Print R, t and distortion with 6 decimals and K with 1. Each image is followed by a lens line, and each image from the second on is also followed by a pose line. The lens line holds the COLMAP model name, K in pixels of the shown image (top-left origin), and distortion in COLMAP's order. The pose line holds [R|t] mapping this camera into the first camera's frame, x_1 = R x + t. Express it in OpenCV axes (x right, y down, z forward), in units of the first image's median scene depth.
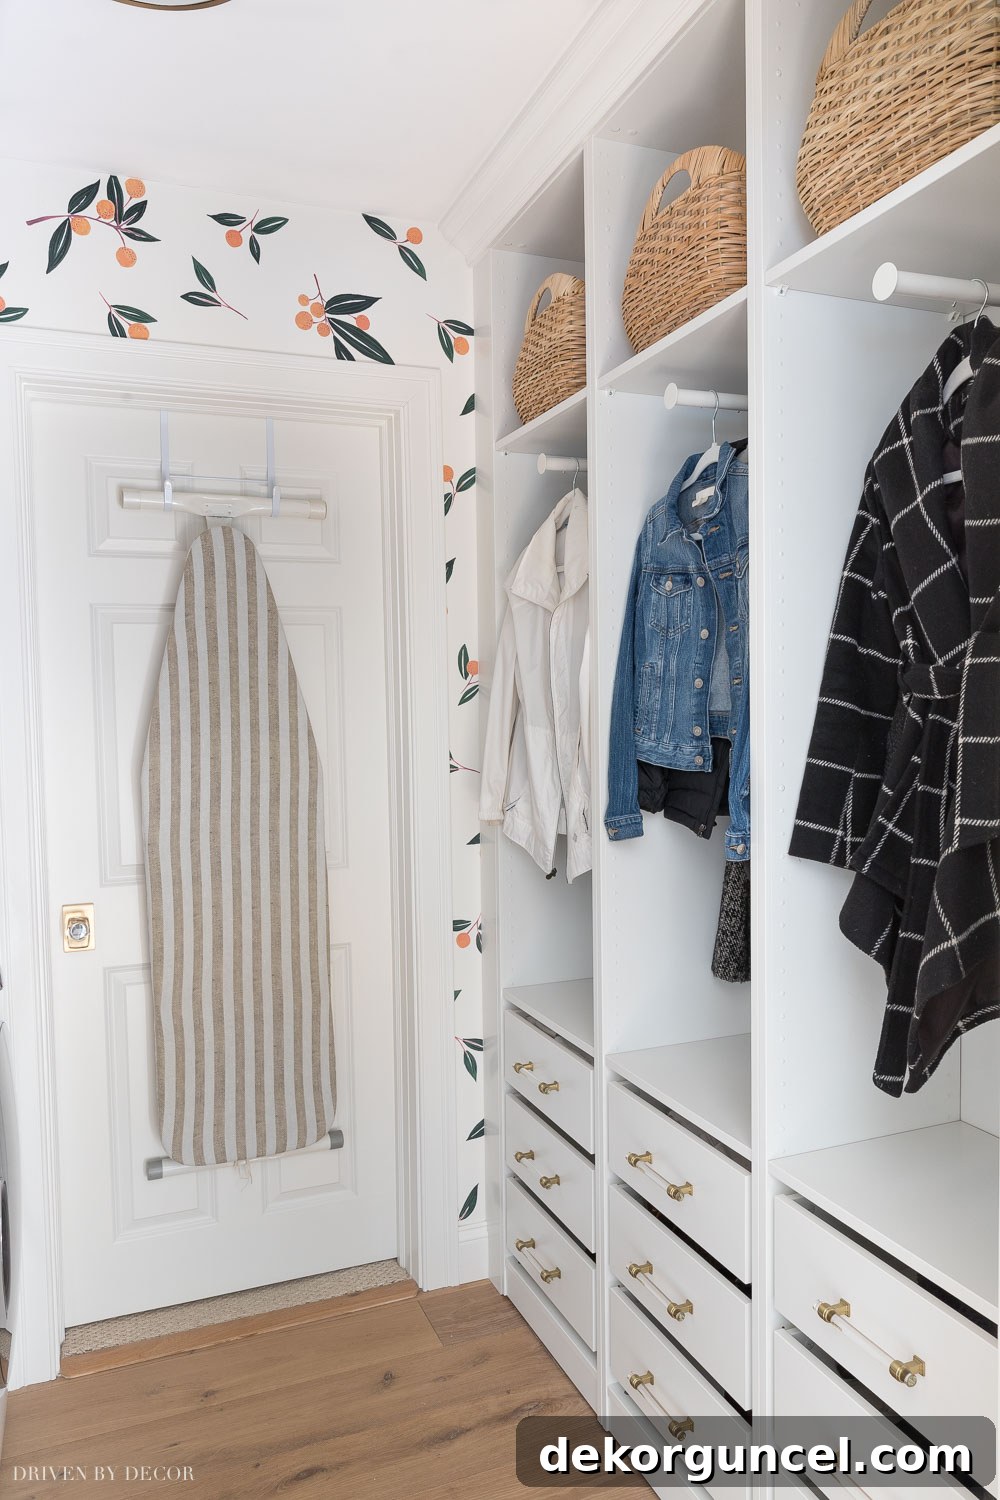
lens RADIAL K [[1073.3, 0, 499.6], [0, 1073.3, 755.3], [0, 0, 1]] dist [-0.003049, 0.002517]
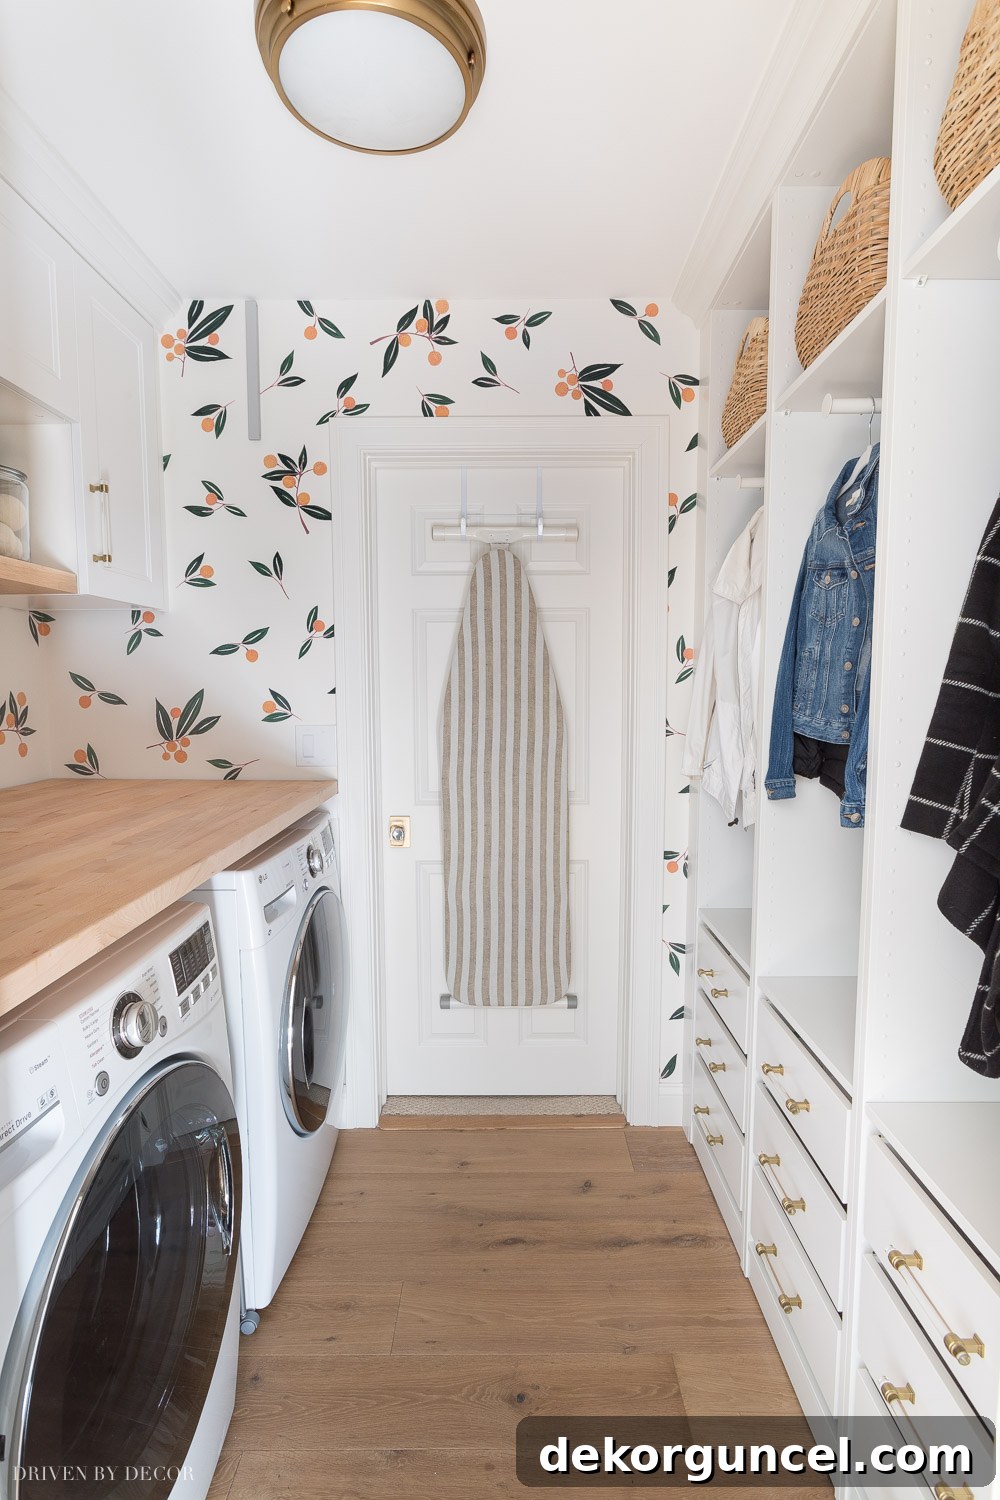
lens RADIAL K [[746.5, 0, 504.5], [0, 746.5, 751.0], [0, 0, 1]] dist [-0.014988, 0.009501]
pose [[0.928711, 0.047513, -0.367746, 0.109835], [-0.031607, 0.998291, 0.049158, -0.004176], [0.369454, -0.034030, 0.928626, 0.109958]]
